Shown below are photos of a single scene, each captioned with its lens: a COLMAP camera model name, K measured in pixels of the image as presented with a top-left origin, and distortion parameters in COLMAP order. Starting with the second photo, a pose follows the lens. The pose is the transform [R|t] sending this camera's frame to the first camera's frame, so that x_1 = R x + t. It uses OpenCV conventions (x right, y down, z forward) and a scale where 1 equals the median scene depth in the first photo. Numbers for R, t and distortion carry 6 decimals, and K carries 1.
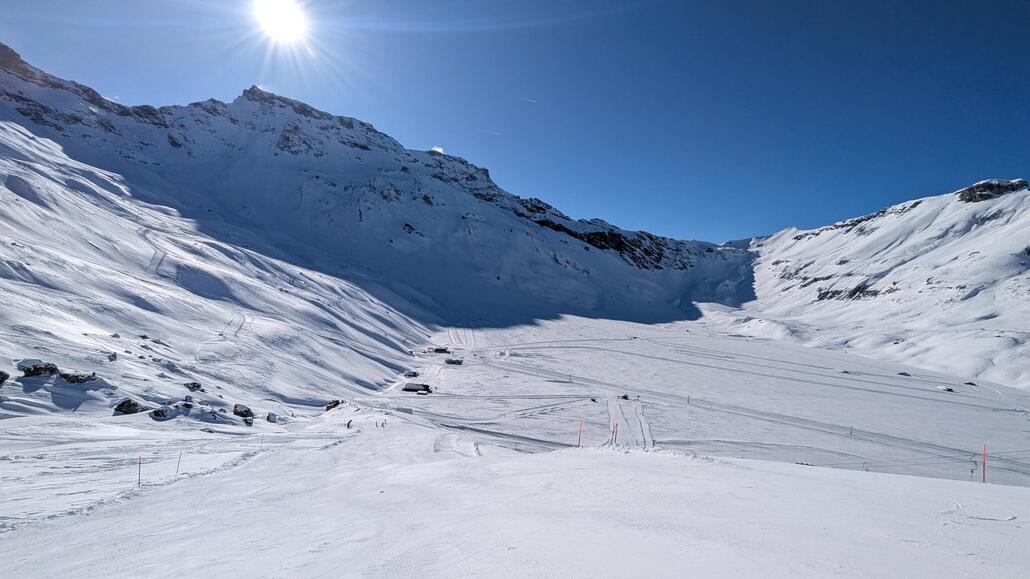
lens RADIAL K [[482.2, 0, 511.4], [0, 482.2, 288.2], [0, 0, 1]] dist [-0.001516, 0.001474]
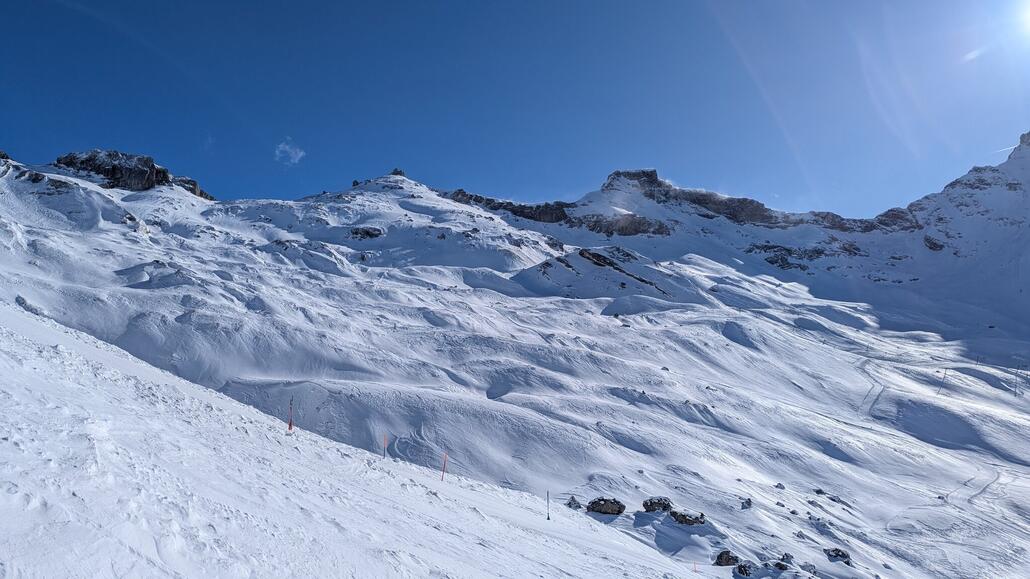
lens RADIAL K [[725.8, 0, 505.3], [0, 725.8, 284.2], [0, 0, 1]] dist [0.025438, -0.007908]
pose [[0.374610, -0.246203, -0.893897, 0.076757], [0.030845, 0.966876, -0.253376, 0.040561], [0.926669, 0.067345, 0.369795, 0.086385]]
